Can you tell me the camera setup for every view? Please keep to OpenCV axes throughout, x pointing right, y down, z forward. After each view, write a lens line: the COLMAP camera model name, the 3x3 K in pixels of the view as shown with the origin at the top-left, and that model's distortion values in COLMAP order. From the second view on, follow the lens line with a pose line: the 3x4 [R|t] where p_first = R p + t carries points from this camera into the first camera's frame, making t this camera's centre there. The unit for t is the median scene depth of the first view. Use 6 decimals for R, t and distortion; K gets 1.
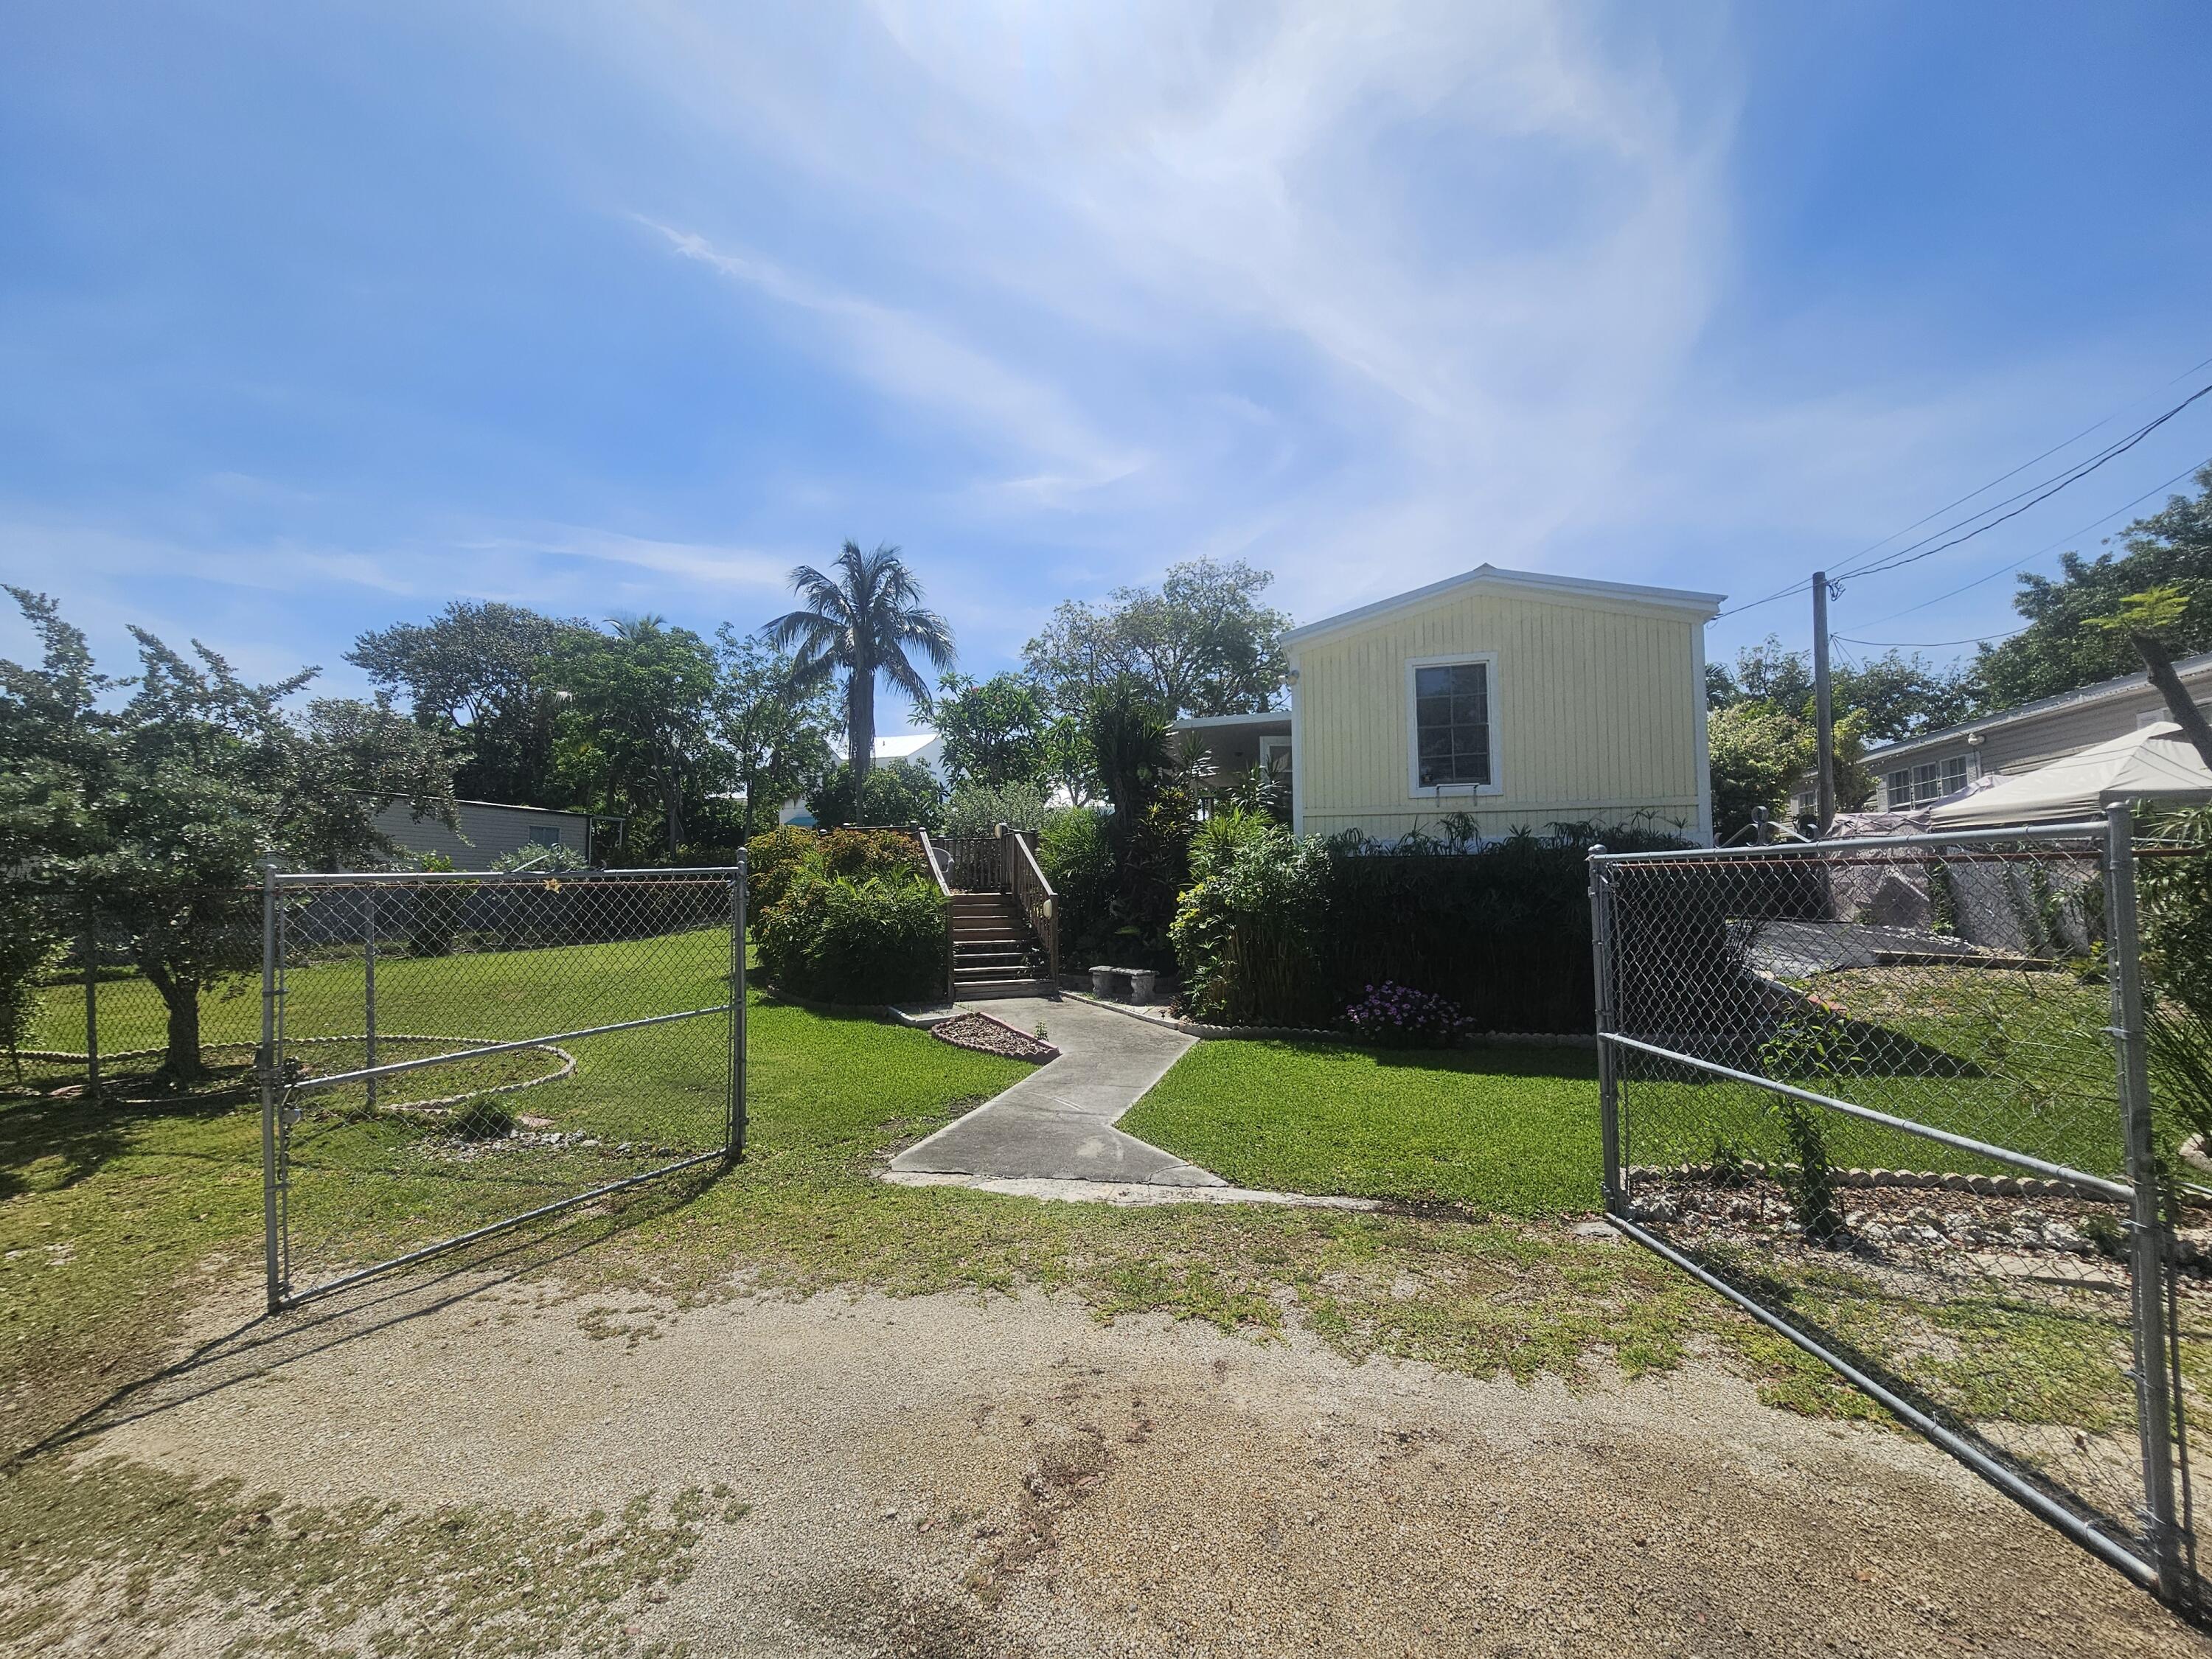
lens RADIAL K [[904.8, 0, 1114.1], [0, 904.8, 832.5], [0, 0, 1]] dist [-0.002826, -0.000479]
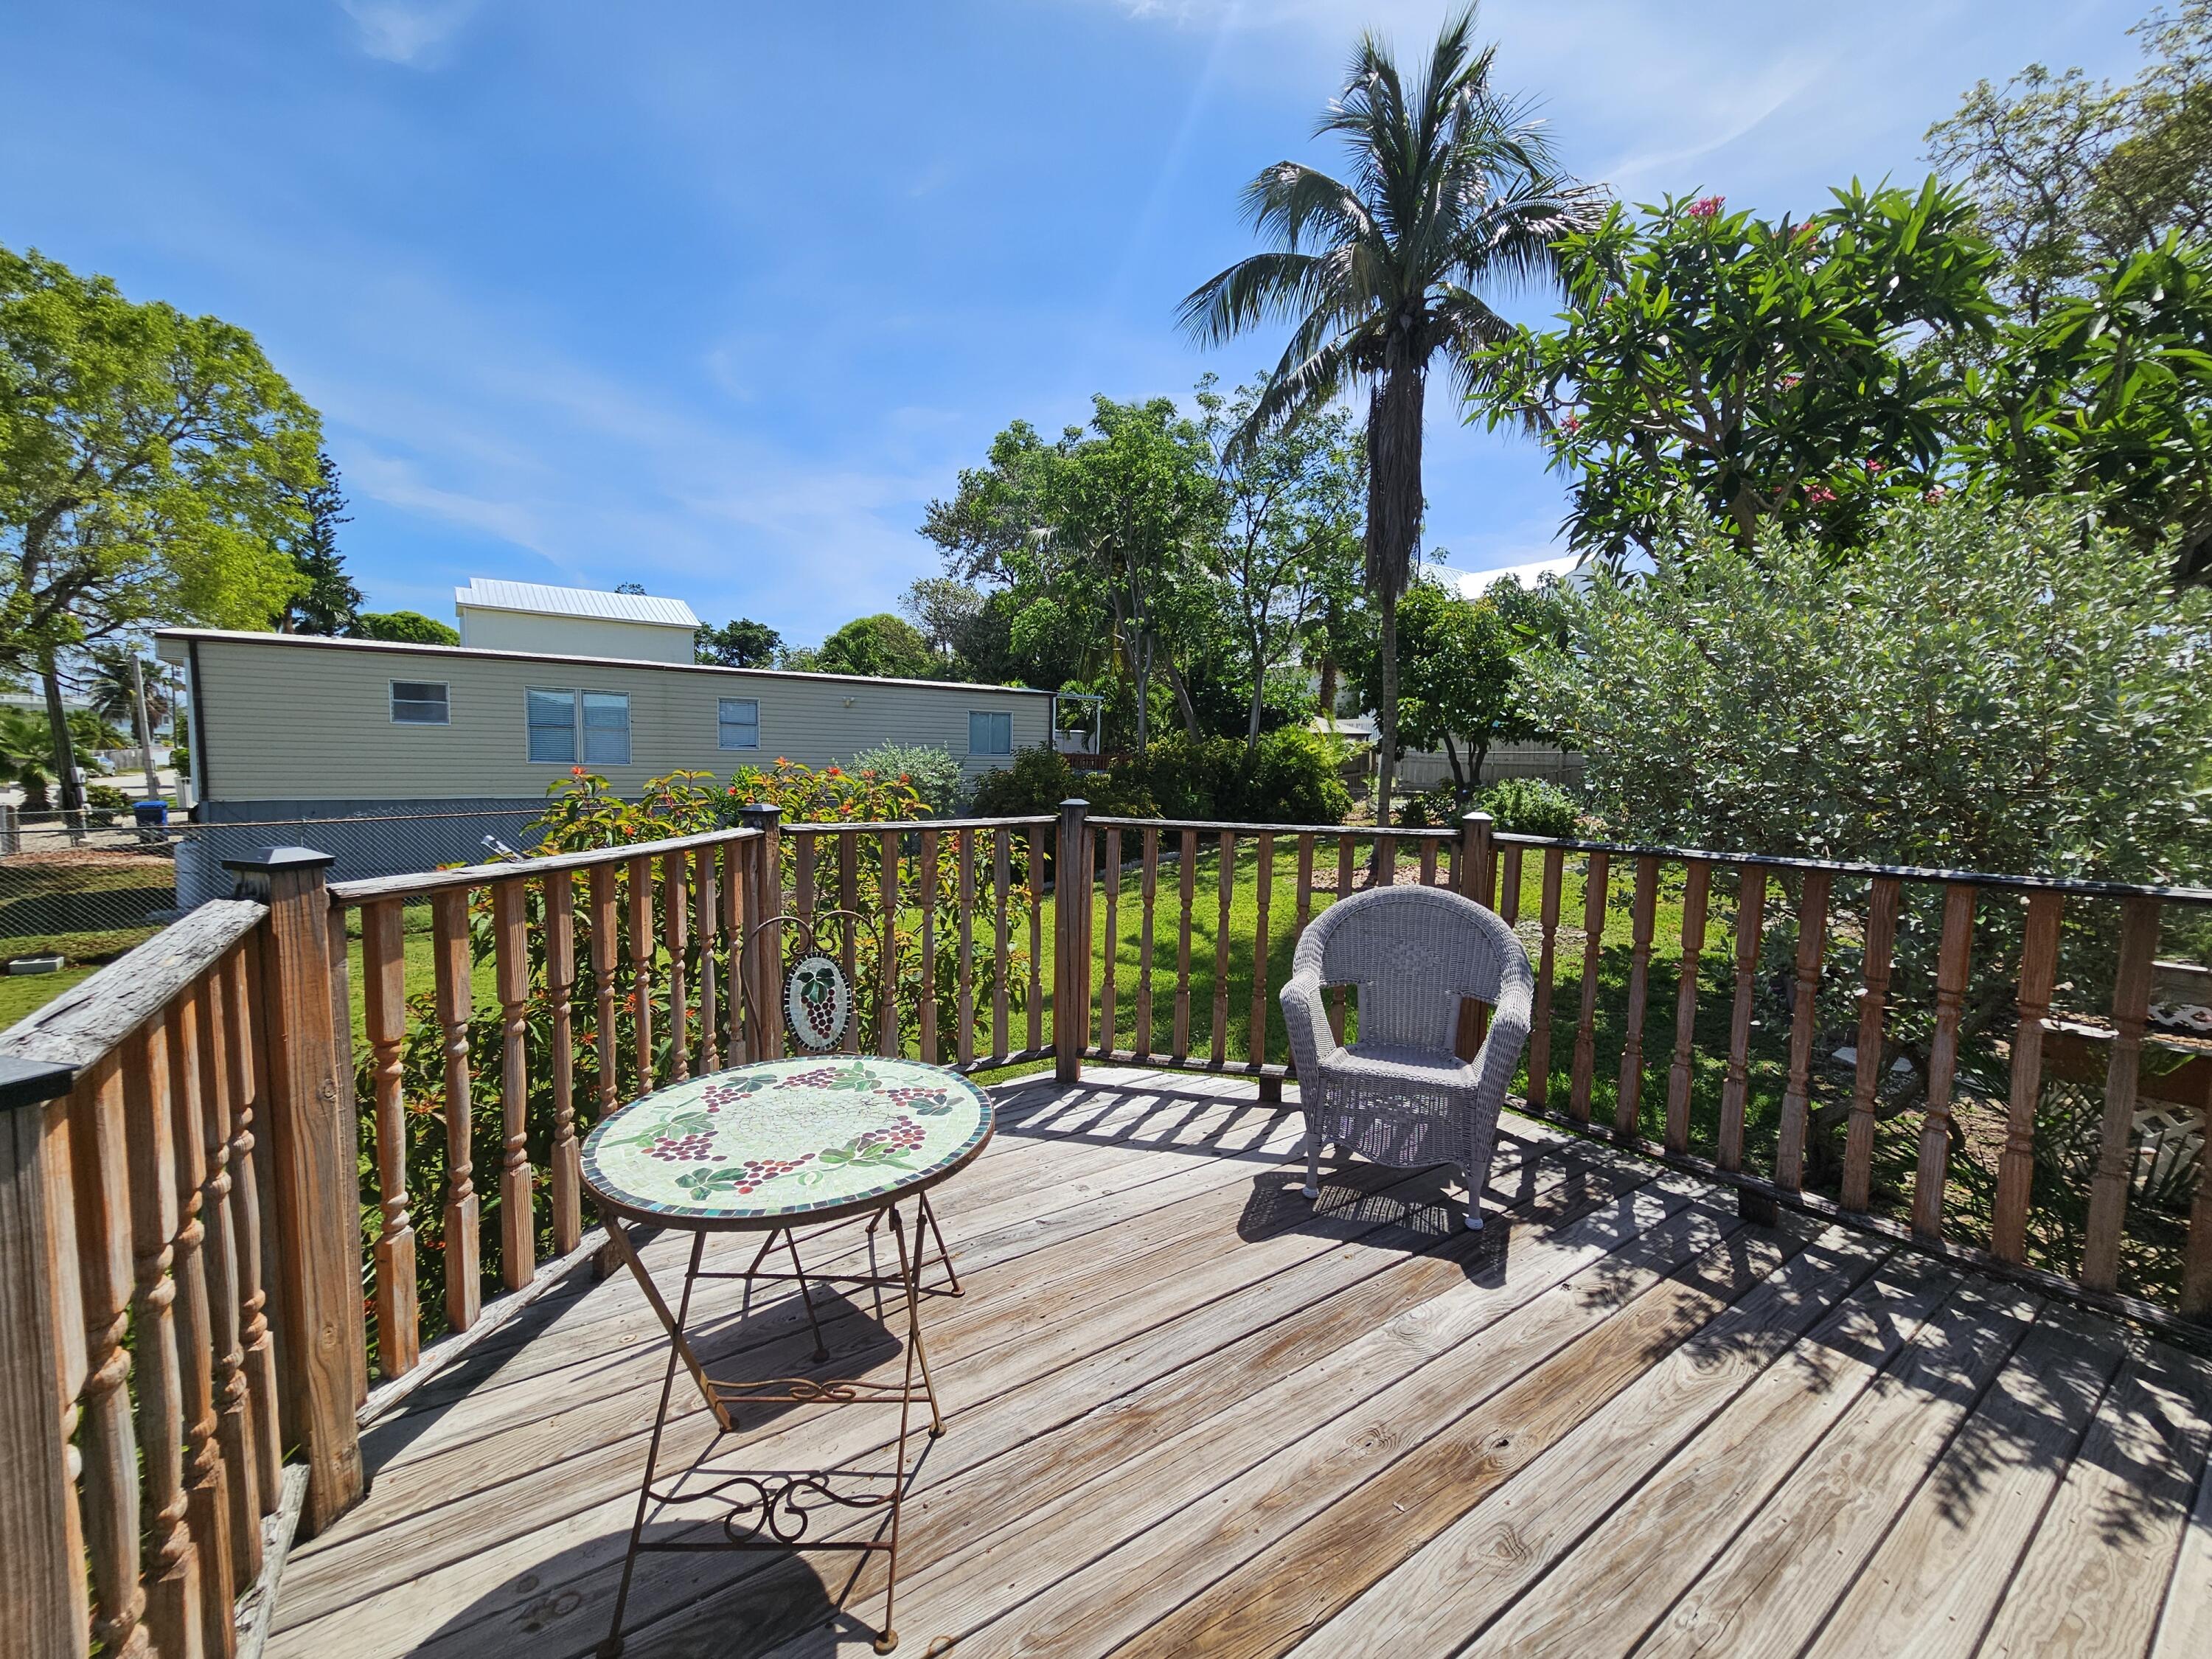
lens RADIAL K [[904.8, 0, 1114.1], [0, 904.8, 832.5], [0, 0, 1]] dist [-0.002826, -0.000479]
pose [[0.775246, 0.078504, -0.626762, -0.083553], [0.013829, 0.989900, 0.141093, -0.012517], [0.631508, -0.118050, 0.766330, 0.525858]]
